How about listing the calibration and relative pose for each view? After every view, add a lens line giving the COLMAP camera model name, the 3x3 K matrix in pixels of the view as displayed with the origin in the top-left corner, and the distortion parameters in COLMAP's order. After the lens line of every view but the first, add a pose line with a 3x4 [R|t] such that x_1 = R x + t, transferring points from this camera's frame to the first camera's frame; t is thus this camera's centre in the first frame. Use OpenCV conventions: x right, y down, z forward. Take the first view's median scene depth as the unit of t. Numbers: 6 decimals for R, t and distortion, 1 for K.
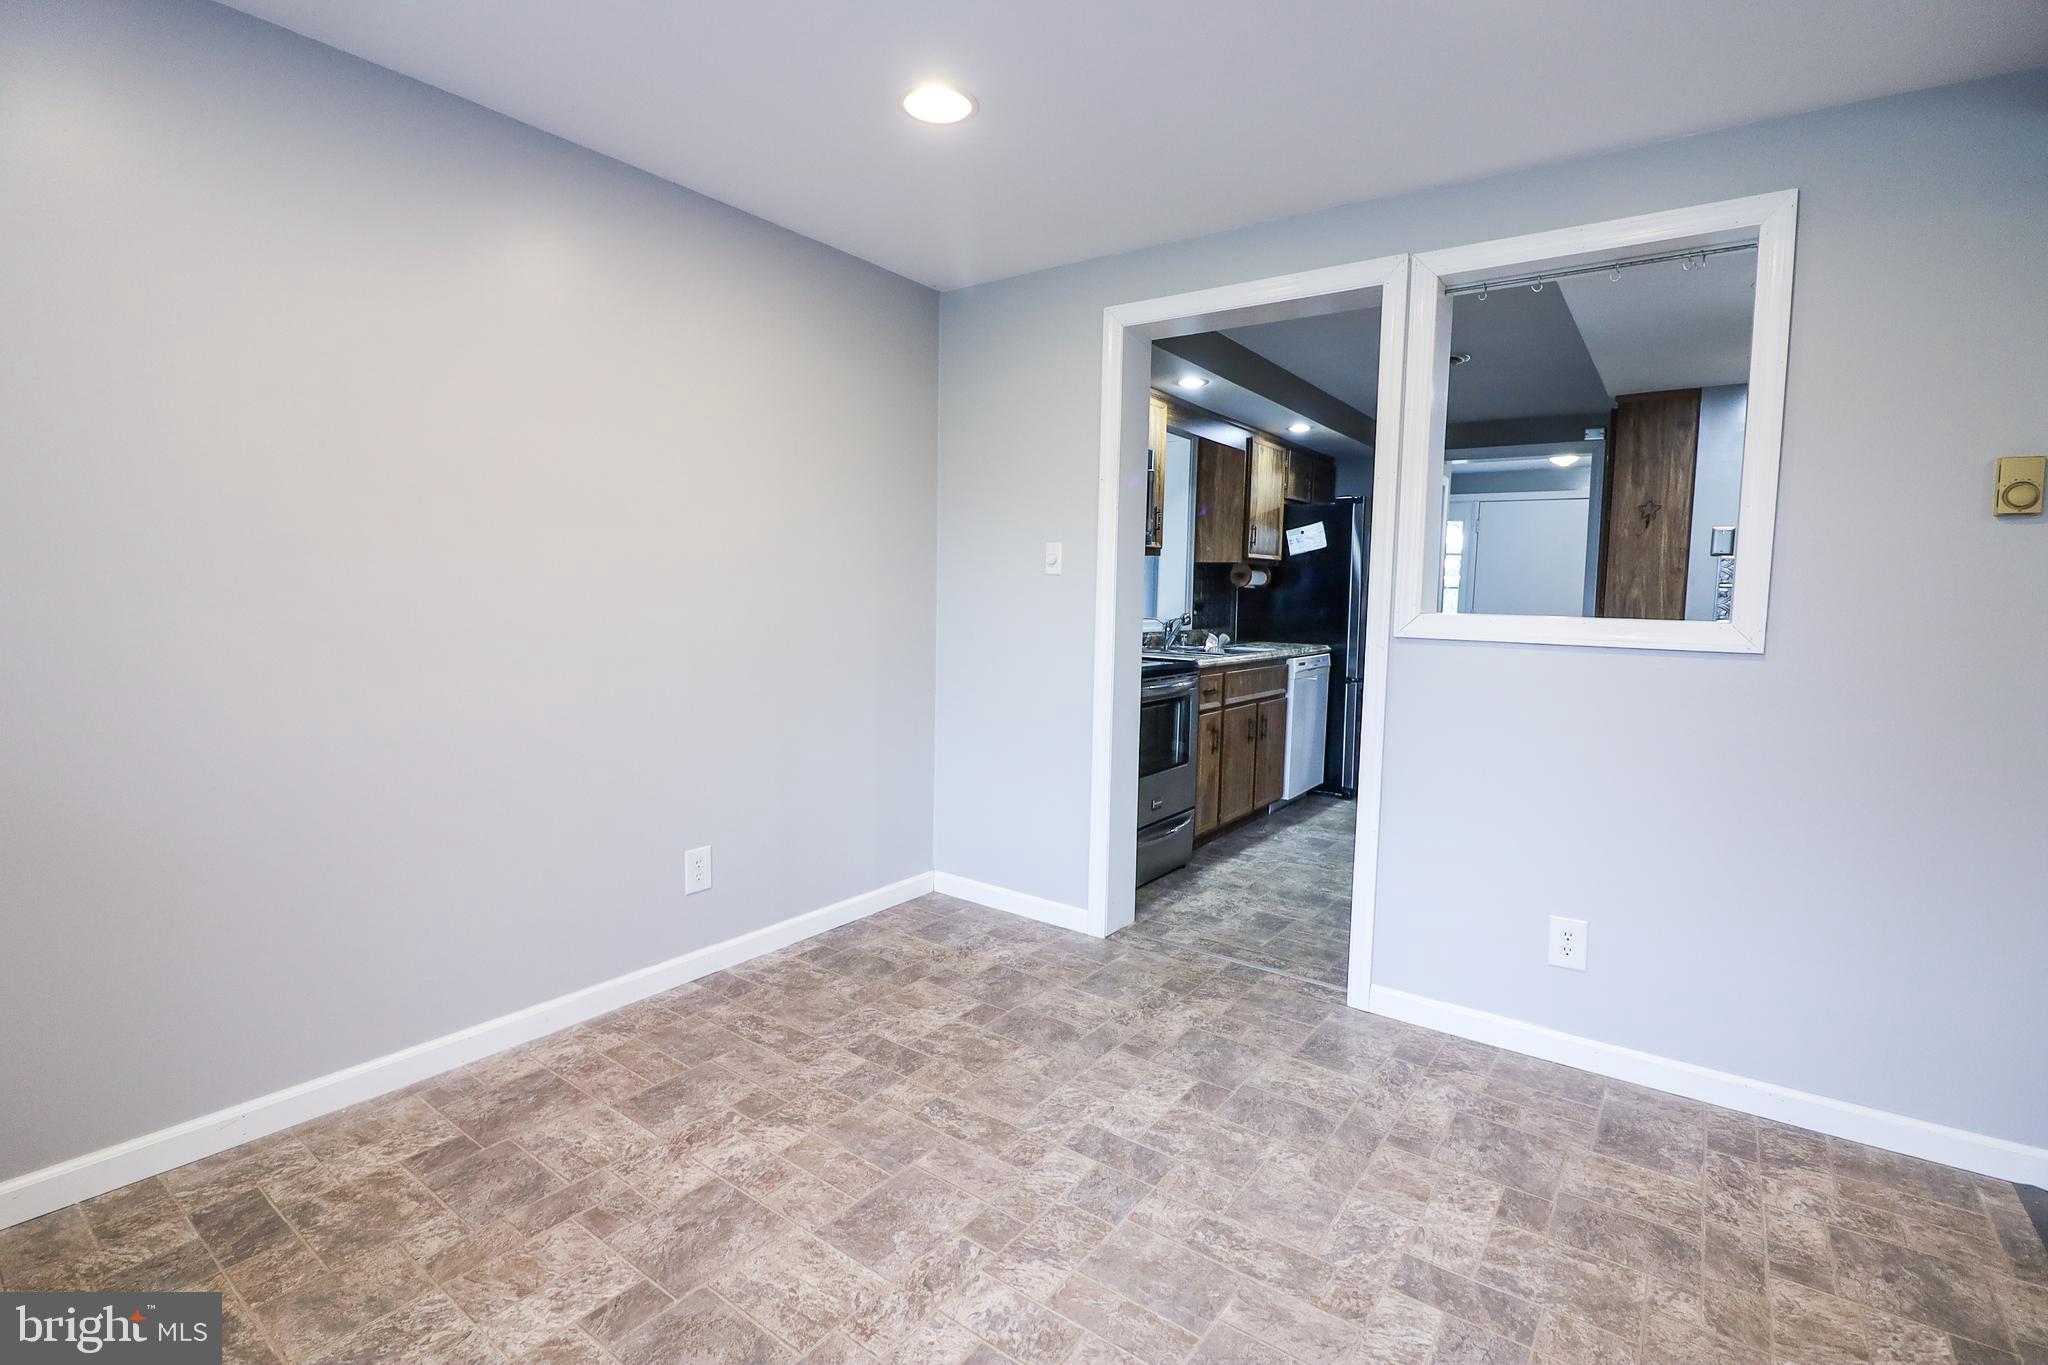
lens RADIAL K [[944.3, 0, 1025.4], [0, 944.3, 692.1], [0, 0, 1]] dist [-0.011502, -0.007283]
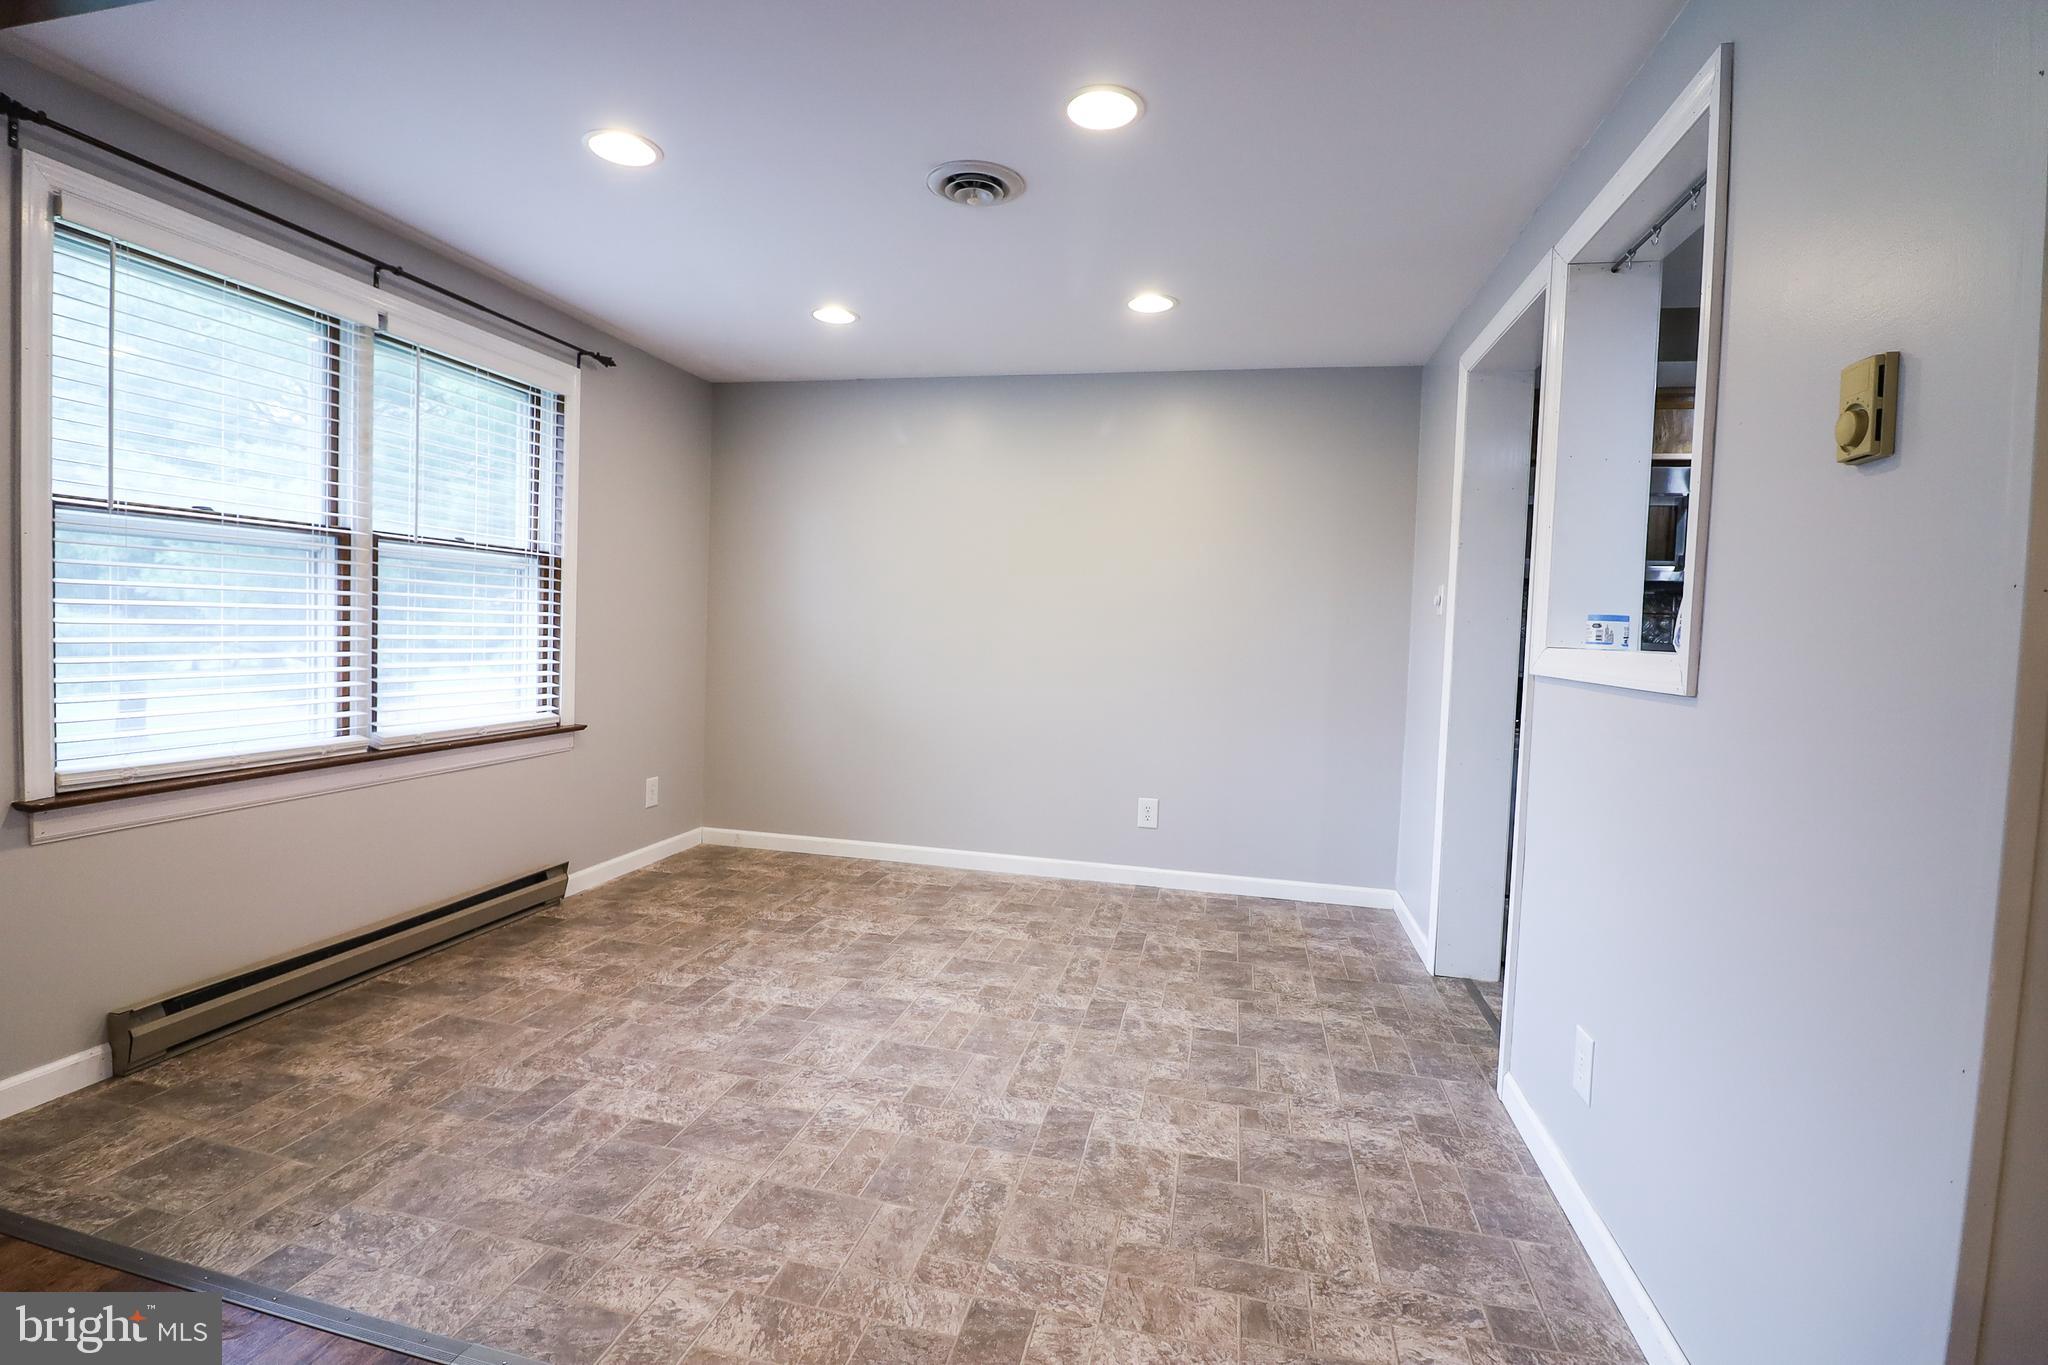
lens RADIAL K [[944.3, 0, 1036.2], [0, 944.3, 661.1], [0, 0, 1]] dist [-0.011502, -0.007283]
pose [[0.404858, 0.029621, -0.913899, 1.059974], [-0.127473, 0.991544, -0.024333, 0.004714], [0.905450, 0.126349, 0.405211, 0.203411]]
